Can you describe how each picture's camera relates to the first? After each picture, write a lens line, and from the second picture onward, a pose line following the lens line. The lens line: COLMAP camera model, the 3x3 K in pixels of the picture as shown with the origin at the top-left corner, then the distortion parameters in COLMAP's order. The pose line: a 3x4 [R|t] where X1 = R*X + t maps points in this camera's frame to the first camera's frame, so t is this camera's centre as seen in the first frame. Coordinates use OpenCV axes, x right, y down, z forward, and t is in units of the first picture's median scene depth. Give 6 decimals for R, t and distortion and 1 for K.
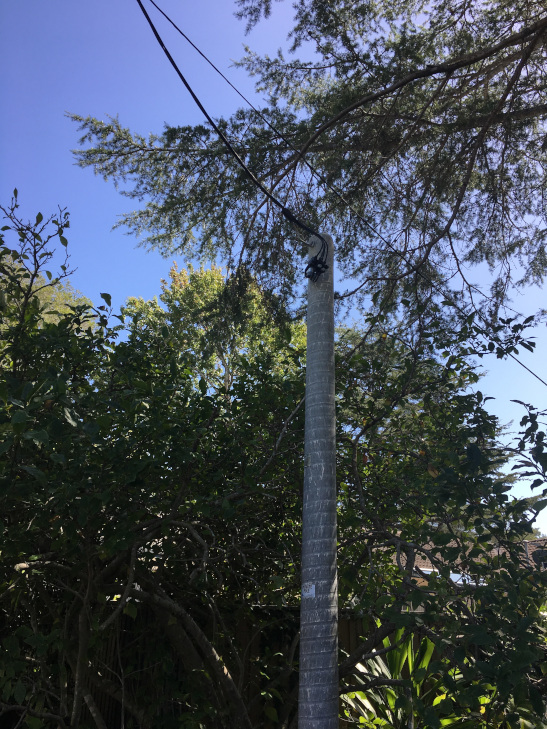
lens RADIAL K [[631.3, 0, 273.5], [0, 631.3, 364.5], [0, 0, 1]] dist [0.004089, -0.014432]
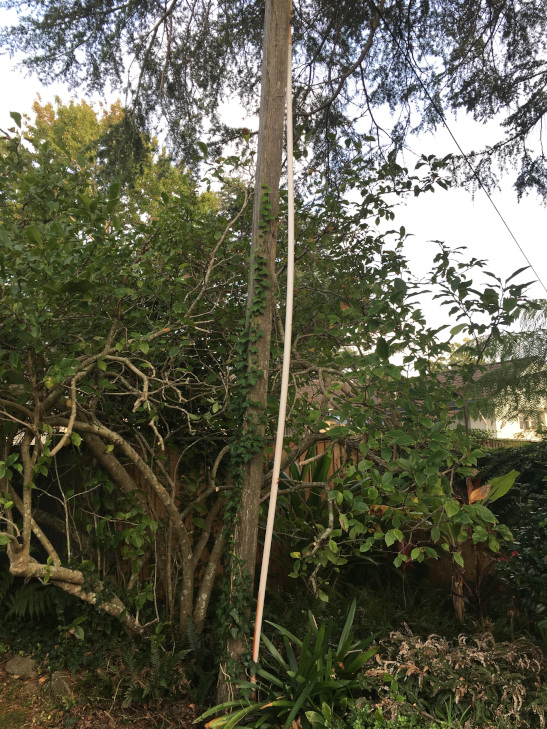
lens RADIAL K [[631.3, 0, 273.5], [0, 631.3, 364.5], [0, 0, 1]] dist [0.004089, -0.014432]
pose [[0.986281, -0.027909, 0.162697, -0.014138], [-0.010937, 0.972391, 0.233103, 0.005707], [-0.164711, -0.231684, 0.958745, -0.002770]]
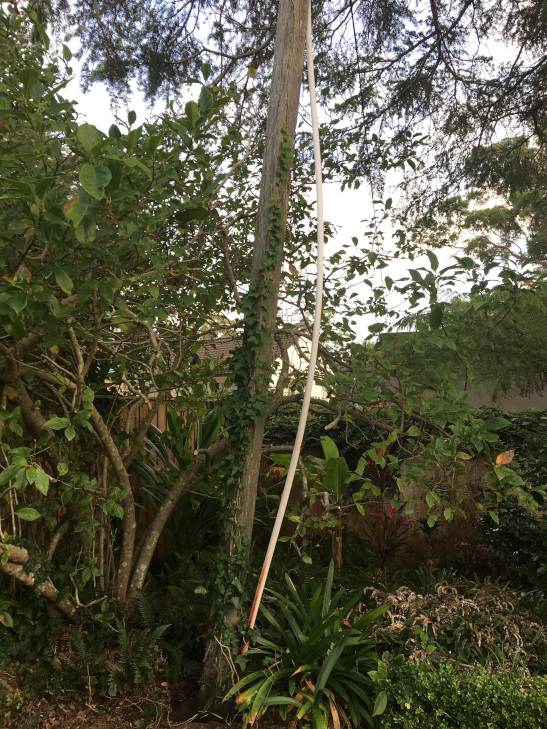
lens RADIAL K [[631.3, 0, 273.5], [0, 631.3, 364.5], [0, 0, 1]] dist [0.004089, -0.014432]
pose [[0.841829, 0.017121, 0.539473, -0.112741], [-0.180515, 0.950872, 0.251509, 0.020517], [-0.508664, -0.309111, 0.803562, 0.046047]]
